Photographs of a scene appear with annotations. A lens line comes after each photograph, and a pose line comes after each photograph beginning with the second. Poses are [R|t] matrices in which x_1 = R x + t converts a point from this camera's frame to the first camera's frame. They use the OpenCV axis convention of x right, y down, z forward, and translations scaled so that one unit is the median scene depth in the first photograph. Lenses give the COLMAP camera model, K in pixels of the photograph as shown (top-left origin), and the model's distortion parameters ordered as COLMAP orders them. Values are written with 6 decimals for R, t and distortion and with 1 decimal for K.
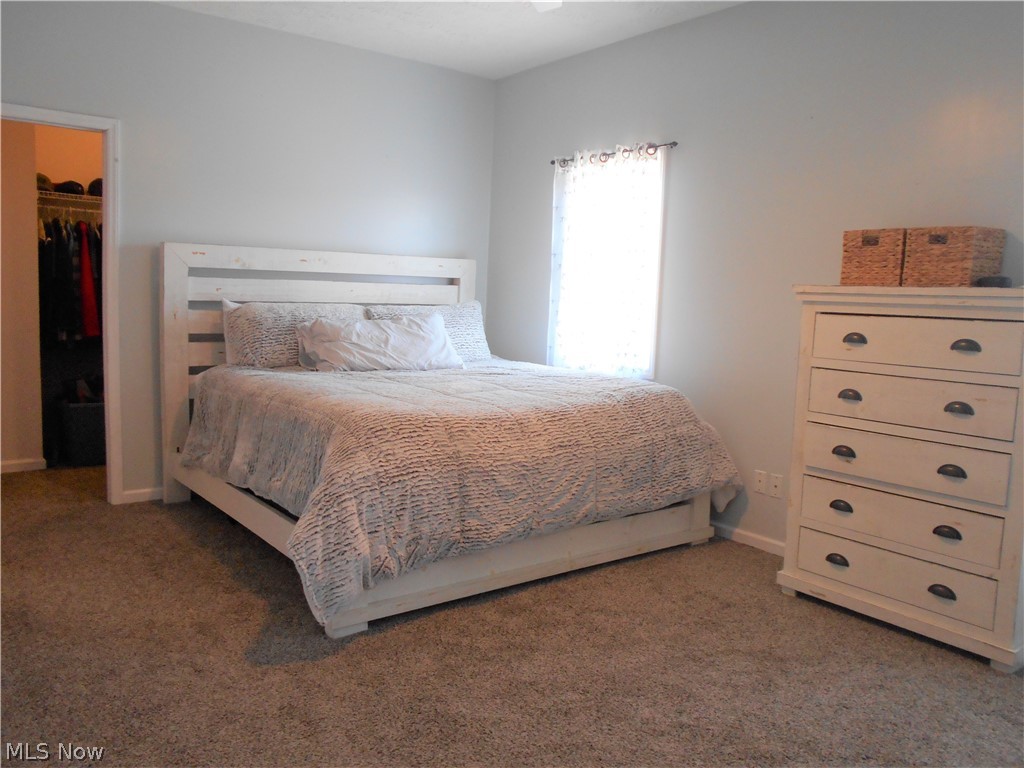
lens RADIAL K [[819.6, 0, 511.2], [0, 819.6, 371.4], [0, 0, 1]] dist [-0.021825, 0.011038]
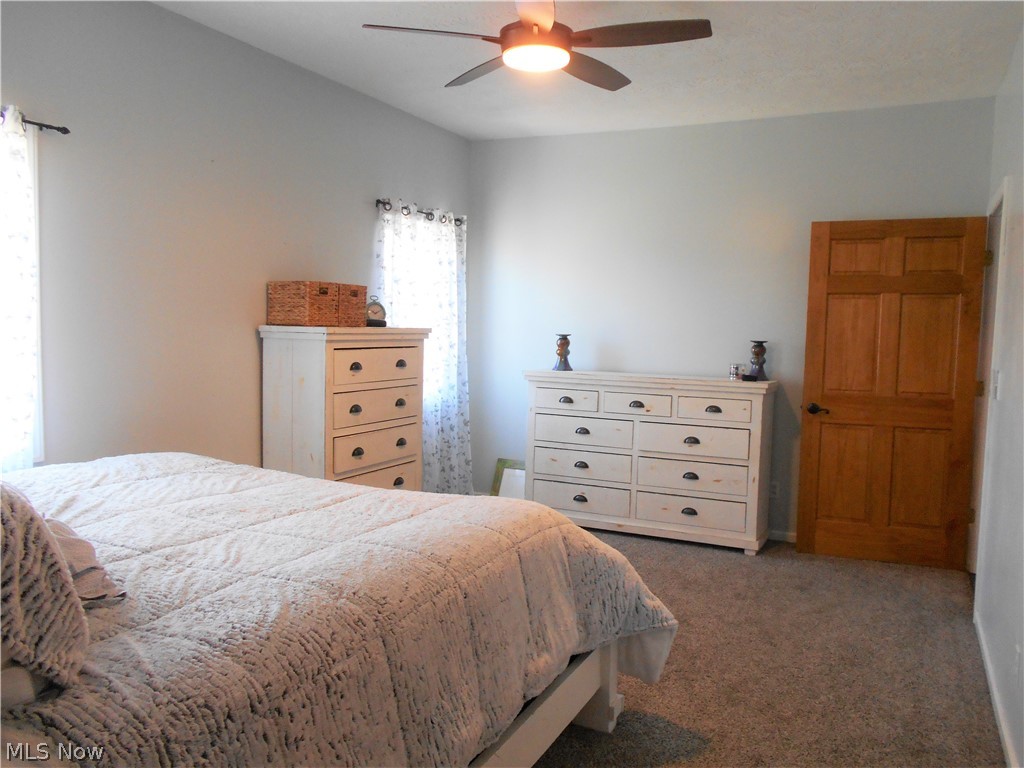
lens RADIAL K [[819.6, 0, 511.2], [0, 819.6, 371.4], [0, 0, 1]] dist [-0.021825, 0.011038]
pose [[-0.435846, -0.091445, 0.895364, -0.895081], [0.050498, 0.990773, 0.125771, -0.188907], [-0.898603, 0.100031, -0.427207, 1.350419]]
